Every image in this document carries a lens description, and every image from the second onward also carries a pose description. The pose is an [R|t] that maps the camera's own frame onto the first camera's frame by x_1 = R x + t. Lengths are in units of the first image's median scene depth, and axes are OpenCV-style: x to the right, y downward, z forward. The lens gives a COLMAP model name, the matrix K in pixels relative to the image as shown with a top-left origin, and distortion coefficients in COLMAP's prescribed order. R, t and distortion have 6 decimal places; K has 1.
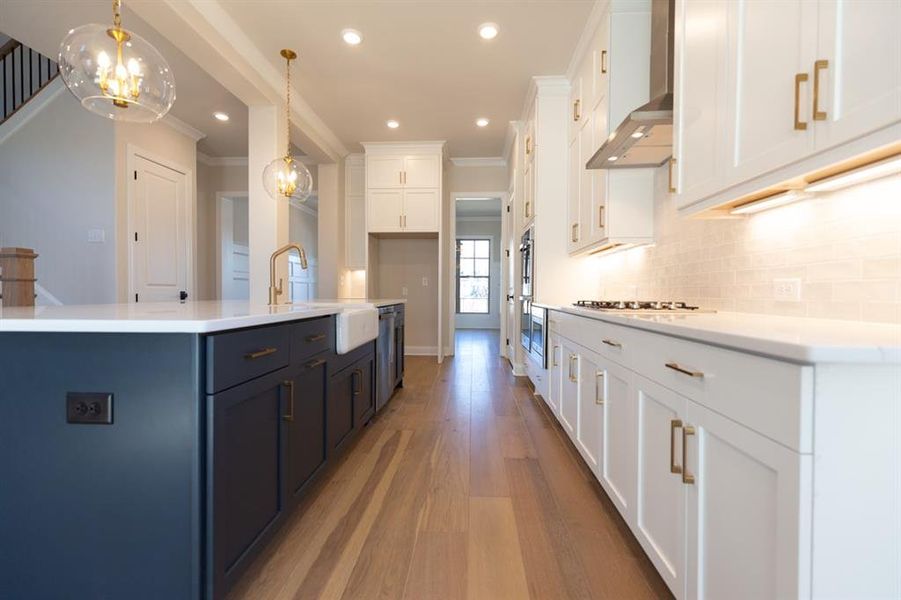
lens RADIAL K [[402.0, 0, 446.4], [0, 402.0, 297.0], [0, 0, 1]] dist [0.006668, 0.000653]
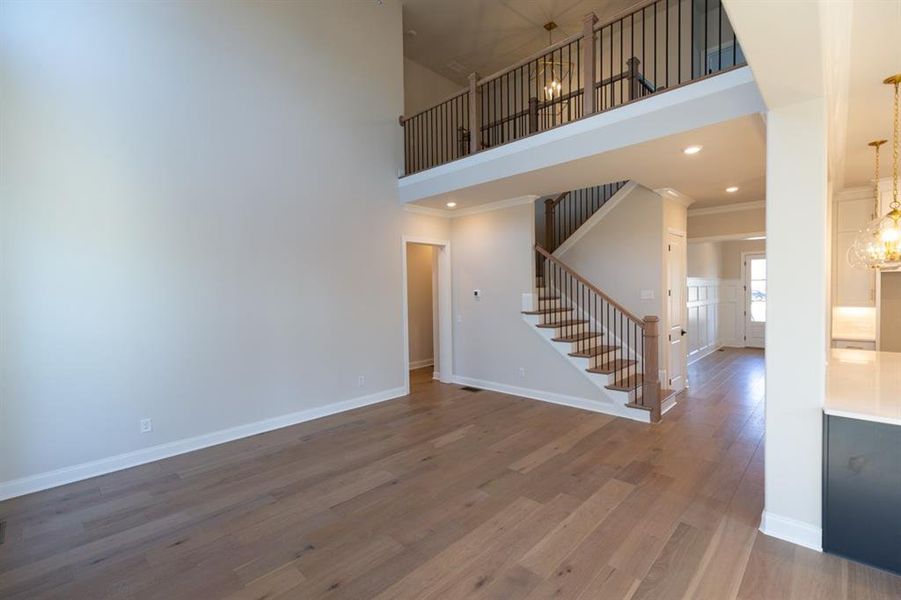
lens RADIAL K [[402.0, 0, 449.9], [0, 402.0, 300.8], [0, 0, 1]] dist [0.006668, 0.000653]
pose [[0.763548, 0.001194, -0.645750, -0.723260], [0.012535, 0.999782, 0.016671, -0.246197], [0.645629, -0.020824, 0.763367, -0.816525]]
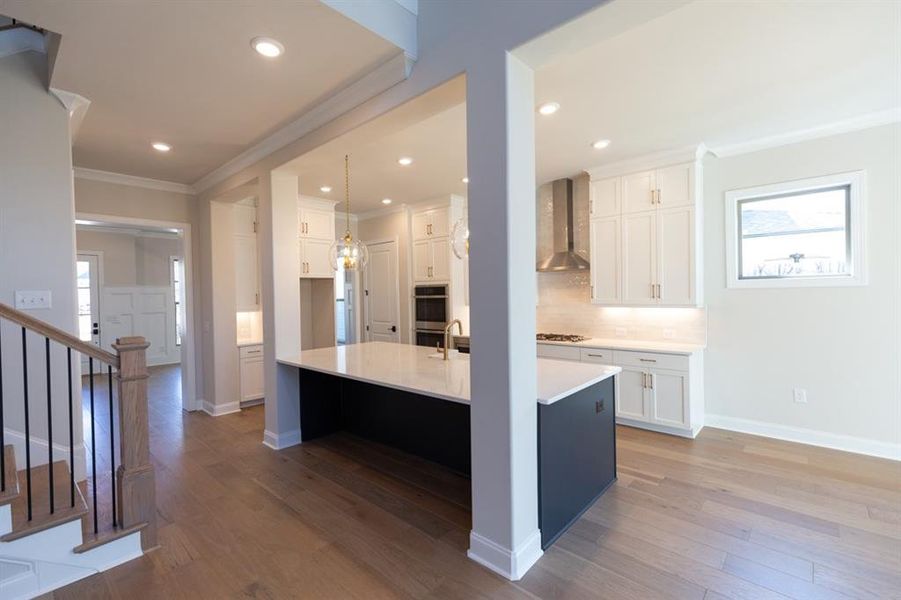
lens RADIAL K [[402.0, 0, 448.3], [0, 402.0, 297.5], [0, 0, 1]] dist [0.006668, 0.000653]
pose [[0.623997, -0.027780, 0.780933, -1.456293], [0.033110, 0.999410, 0.009096, -0.209929], [-0.780725, 0.020180, 0.624548, 0.026919]]
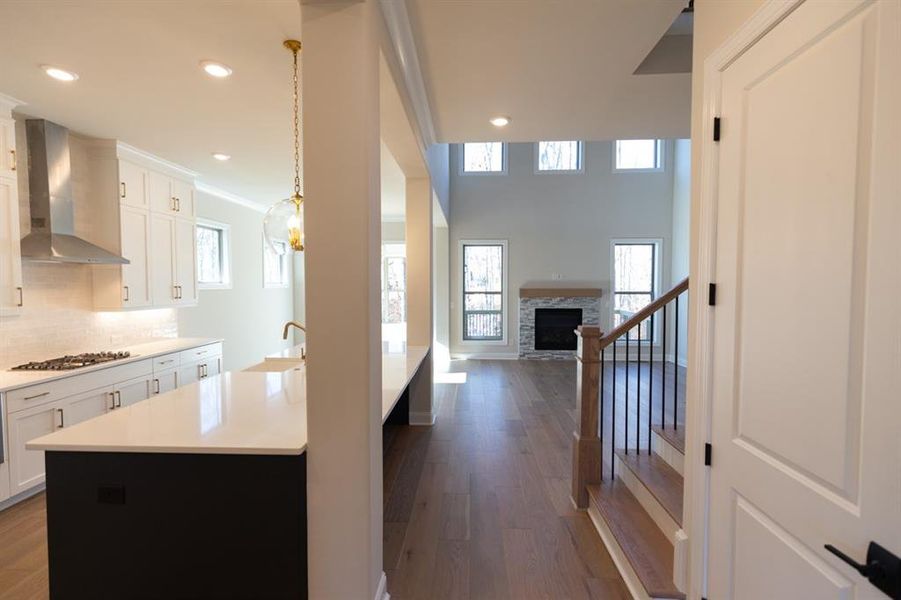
lens RADIAL K [[402.0, 0, 451.1], [0, 402.0, 297.8], [0, 0, 1]] dist [0.006668, 0.000653]
pose [[-0.999836, -0.005079, -0.017380, -0.820467], [-0.005890, 0.998880, 0.046951, -0.258312], [0.017122, 0.047046, -0.998746, 2.181515]]
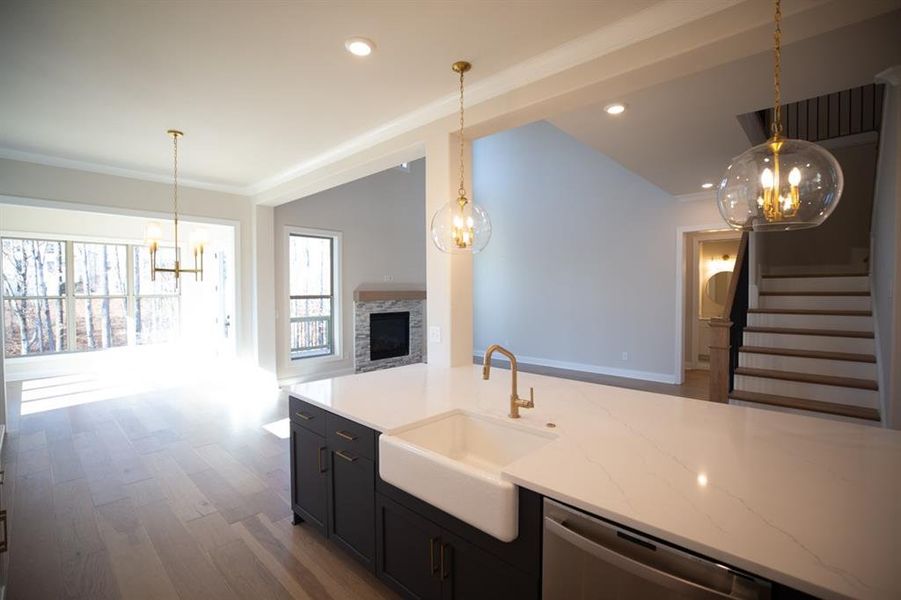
lens RADIAL K [[402.0, 0, 450.1], [0, 402.0, 296.9], [0, 0, 1]] dist [0.006668, 0.000653]
pose [[-0.631869, 0.009020, -0.775023, 0.267418], [-0.013977, 0.999637, 0.023028, -0.220549], [0.774950, 0.025383, -0.631513, 1.256814]]
